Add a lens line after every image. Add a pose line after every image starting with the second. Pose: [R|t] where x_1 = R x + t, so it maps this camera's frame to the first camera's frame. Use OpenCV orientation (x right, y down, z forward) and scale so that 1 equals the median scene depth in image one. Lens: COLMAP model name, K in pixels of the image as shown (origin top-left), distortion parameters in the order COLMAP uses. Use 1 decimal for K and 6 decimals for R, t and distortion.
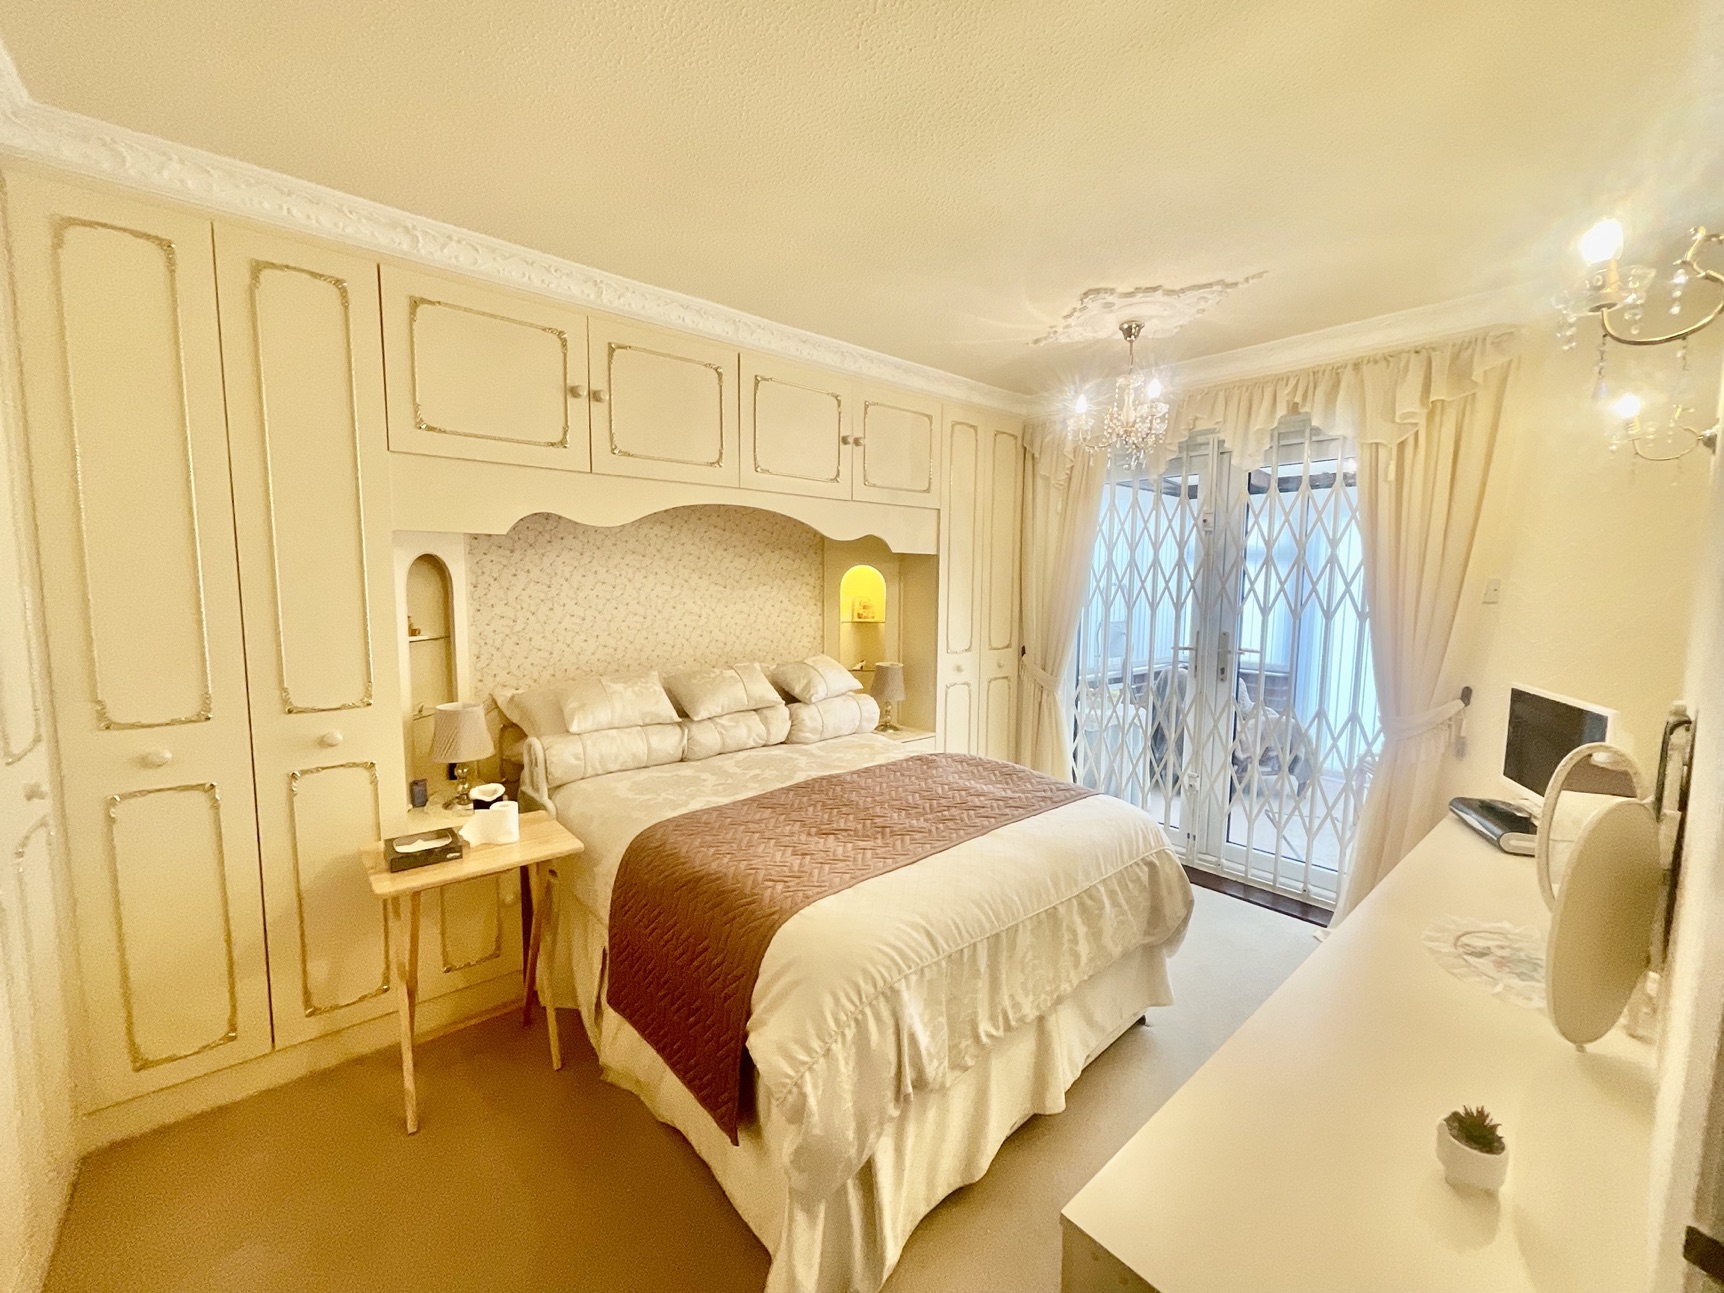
lens RADIAL K [[694.7, 0, 862.0], [0, 694.7, 646.5], [0, 0, 1]] dist [0.014153, 0.000063]
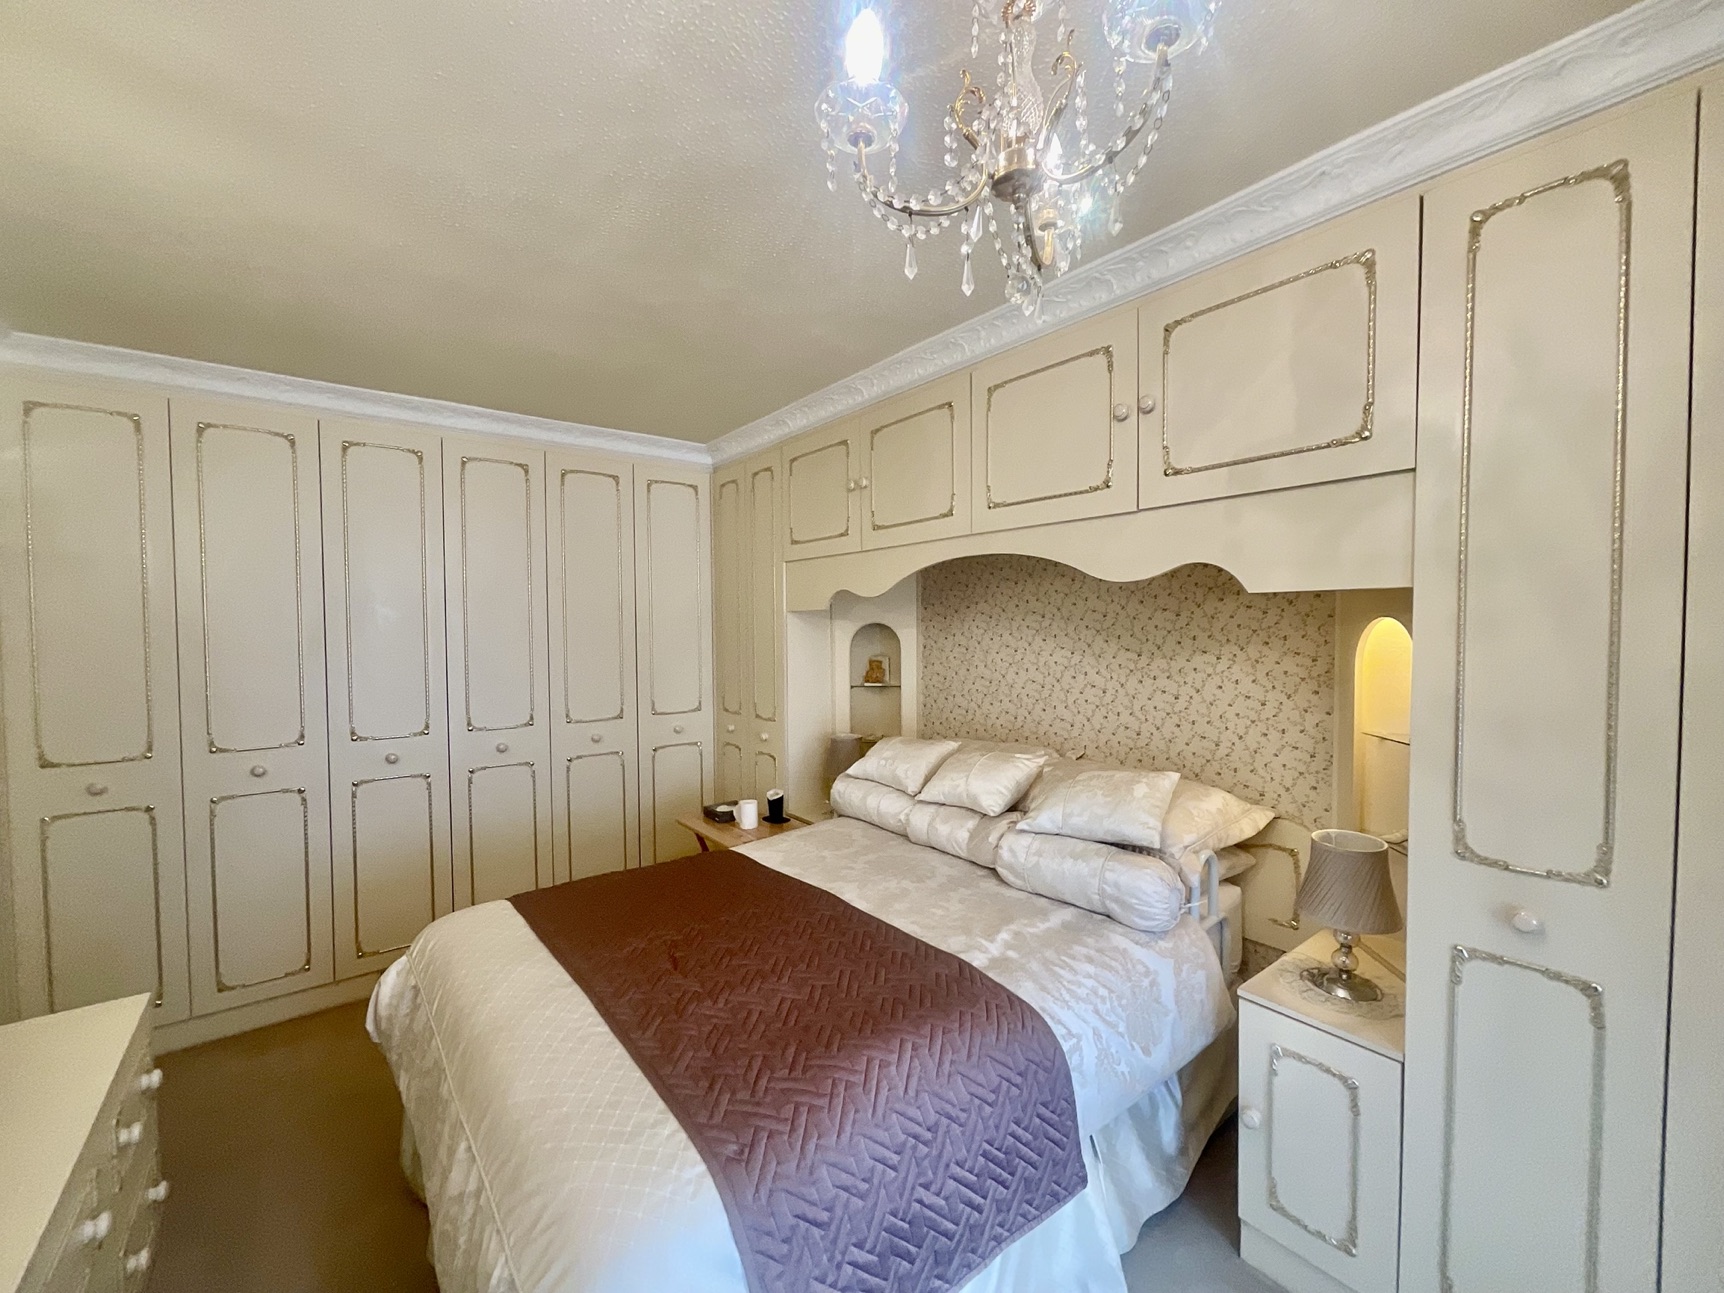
lens RADIAL K [[694.7, 0, 862.0], [0, 694.7, 646.5], [0, 0, 1]] dist [0.014153, 0.000063]
pose [[-0.053022, 0.022082, -0.998349, 0.567164], [-0.084815, 0.996043, 0.026535, -0.094710], [0.994985, 0.086082, -0.050940, 0.808325]]
